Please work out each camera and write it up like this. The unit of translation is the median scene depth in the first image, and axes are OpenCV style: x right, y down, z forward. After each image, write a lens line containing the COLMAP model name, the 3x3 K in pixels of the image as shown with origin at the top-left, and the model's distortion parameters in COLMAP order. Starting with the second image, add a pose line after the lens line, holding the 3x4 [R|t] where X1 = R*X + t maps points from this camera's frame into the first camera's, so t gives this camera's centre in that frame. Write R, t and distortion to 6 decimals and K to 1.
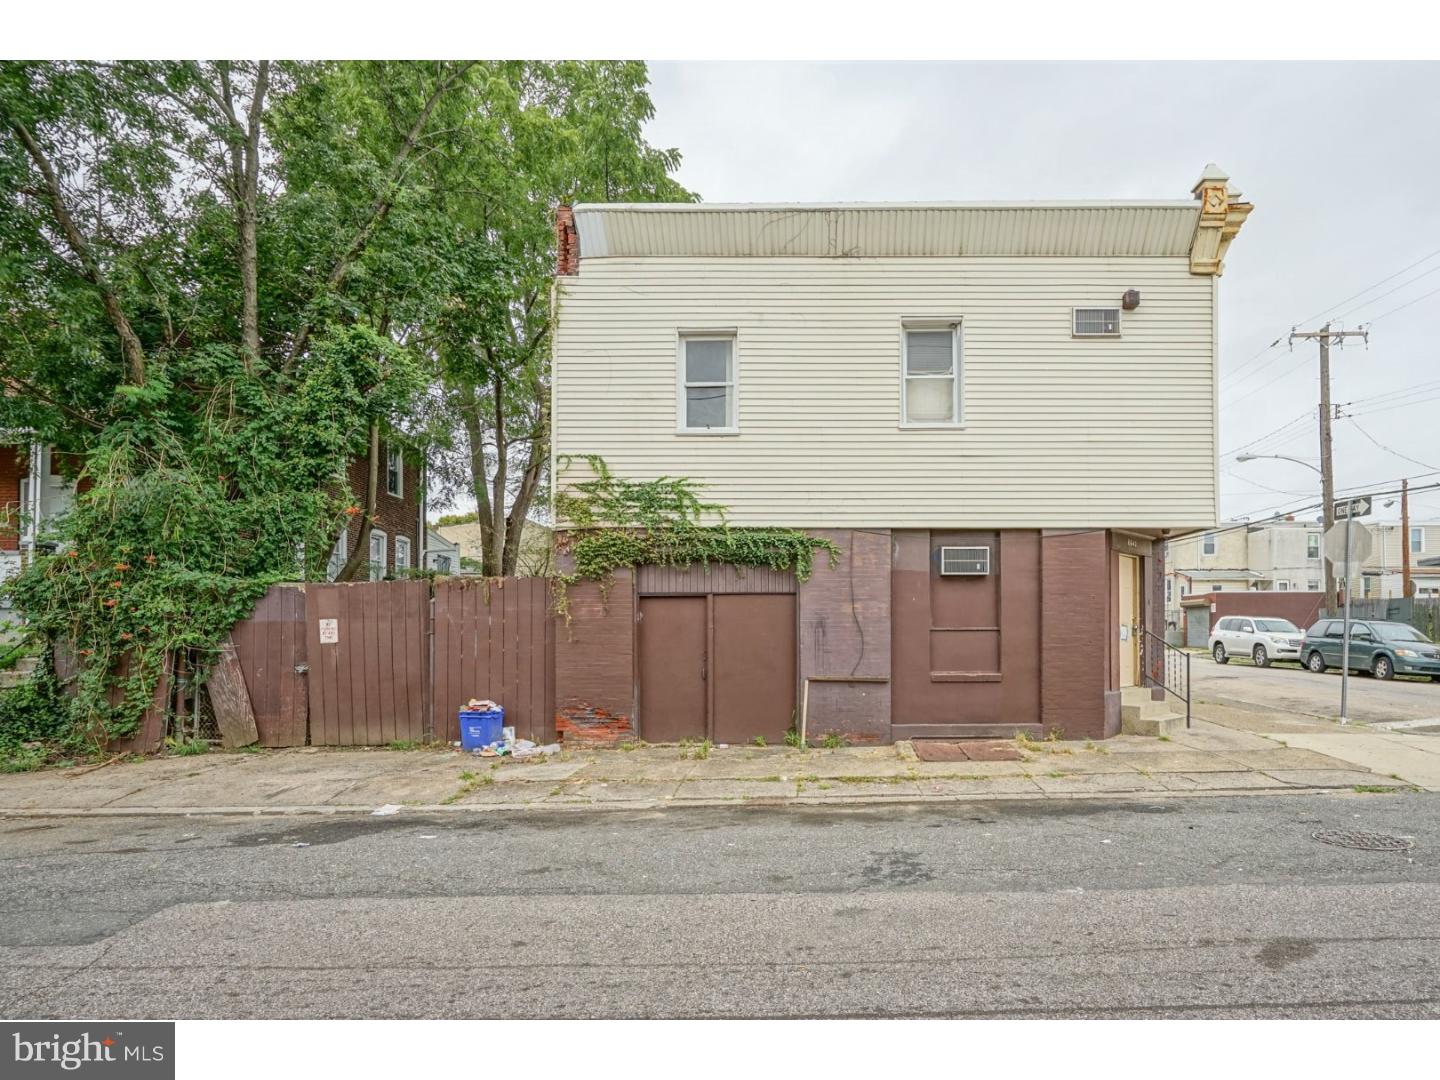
lens RADIAL K [[795.2, 0, 722.3], [0, 795.2, 609.9], [0, 0, 1]] dist [-0.002936, 0.000000]
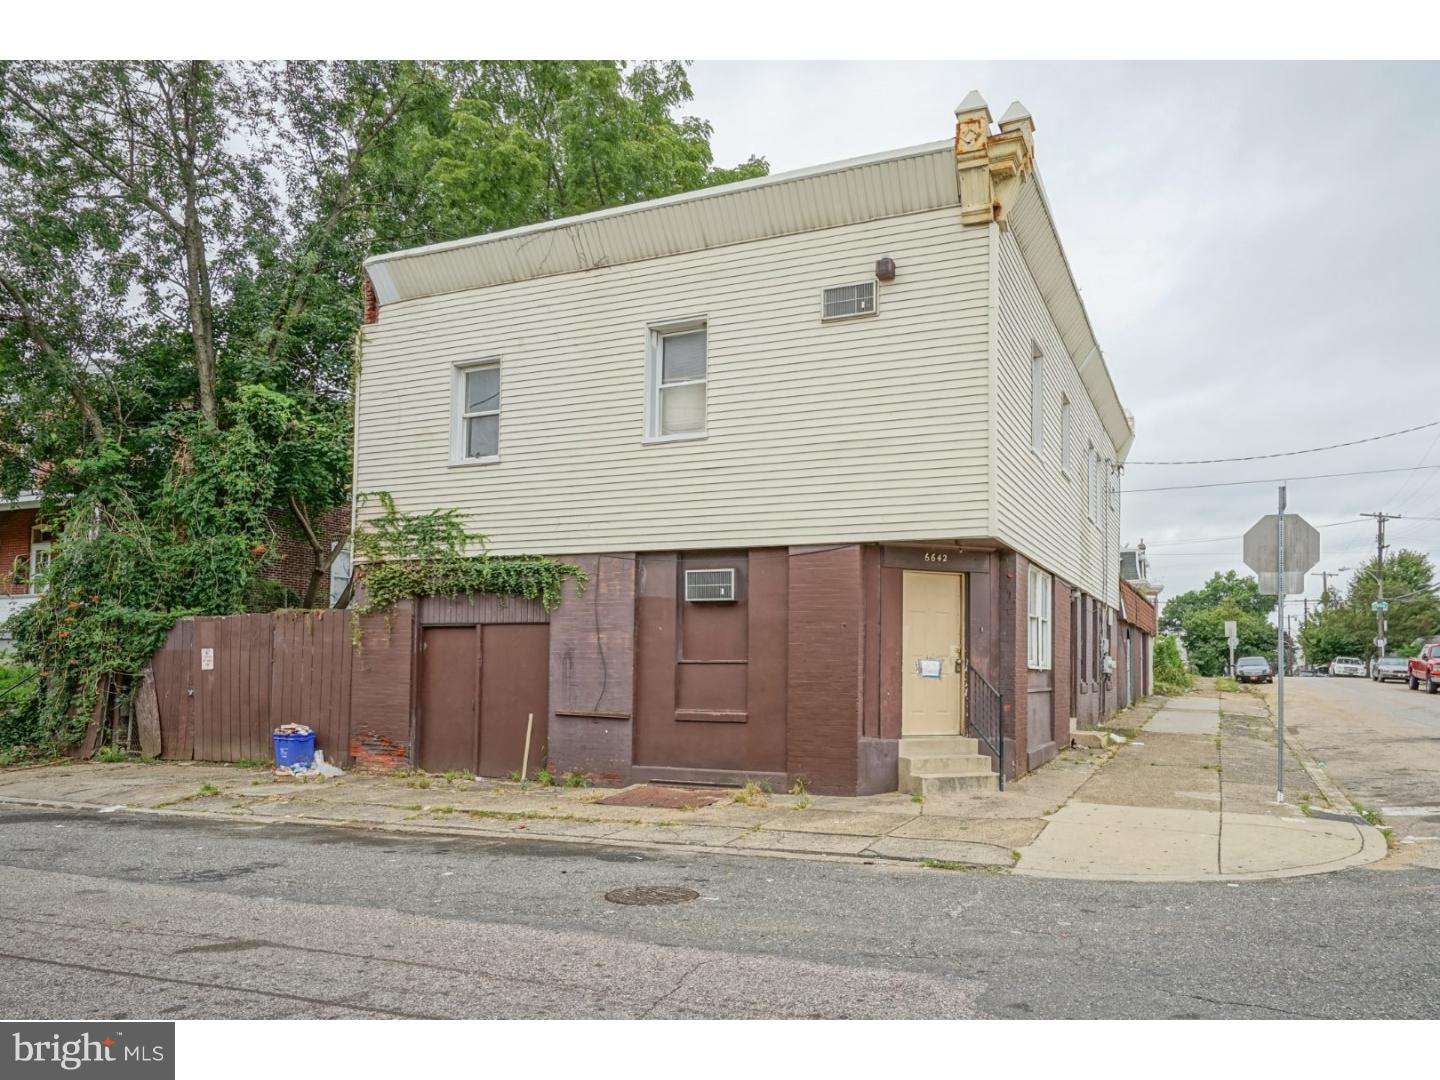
lens RADIAL K [[991.3, 0, 722.8], [0, 991.3, 597.1], [0, 0, 1]] dist [0.006075, 0.003145]
pose [[0.919309, -0.017071, -0.393165, 0.757490], [0.001453, 0.999199, -0.039986, -0.003852], [0.393533, 0.036189, 0.918598, -0.015792]]
